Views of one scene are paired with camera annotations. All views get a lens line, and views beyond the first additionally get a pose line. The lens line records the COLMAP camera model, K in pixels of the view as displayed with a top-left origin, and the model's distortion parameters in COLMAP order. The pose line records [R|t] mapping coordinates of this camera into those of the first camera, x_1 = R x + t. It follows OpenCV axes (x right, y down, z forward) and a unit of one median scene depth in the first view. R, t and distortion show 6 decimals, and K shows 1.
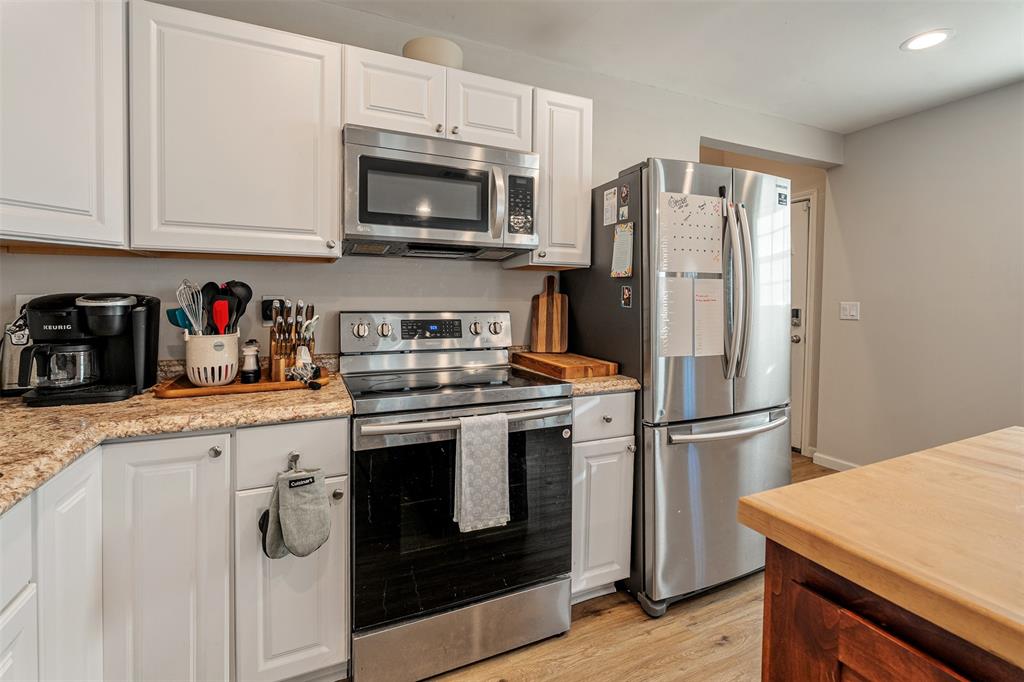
lens RADIAL K [[483.8, 0, 511.8], [0, 483.8, 309.8], [0, 0, 1]] dist [-0.001231, -0.000113]
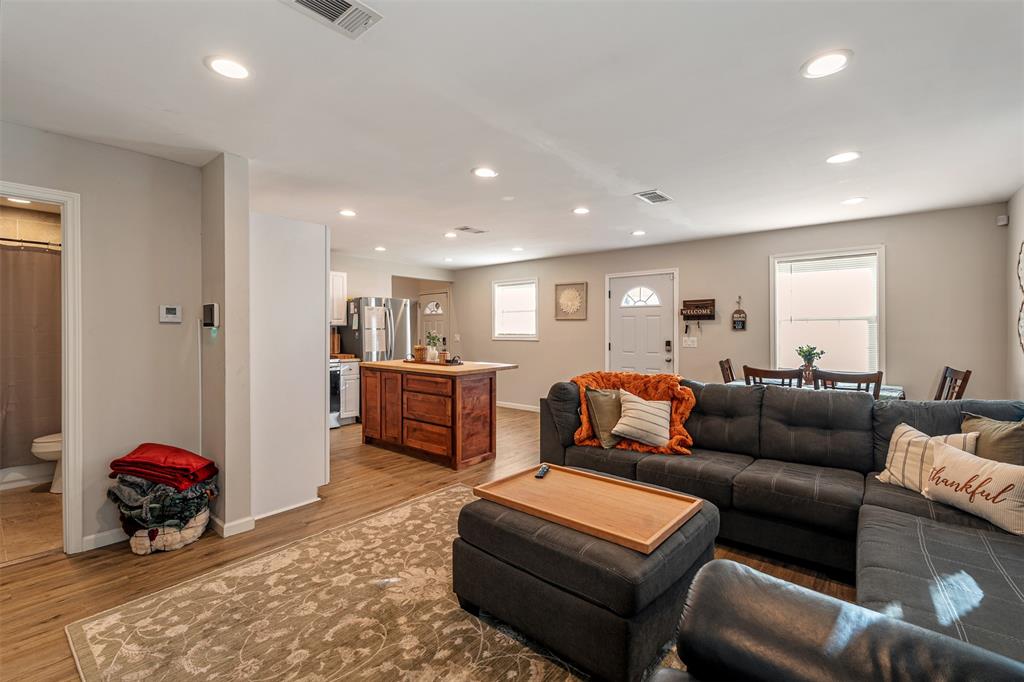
lens RADIAL K [[450.1, 0, 513.8], [0, 450.1, 332.2], [0, 0, 1]] dist [-0.001461, 0.000004]
pose [[0.901275, -0.011573, 0.433093, -0.145759], [0.022013, 0.999575, -0.019100, 0.040466], [-0.432688, 0.026748, 0.901147, -2.413477]]
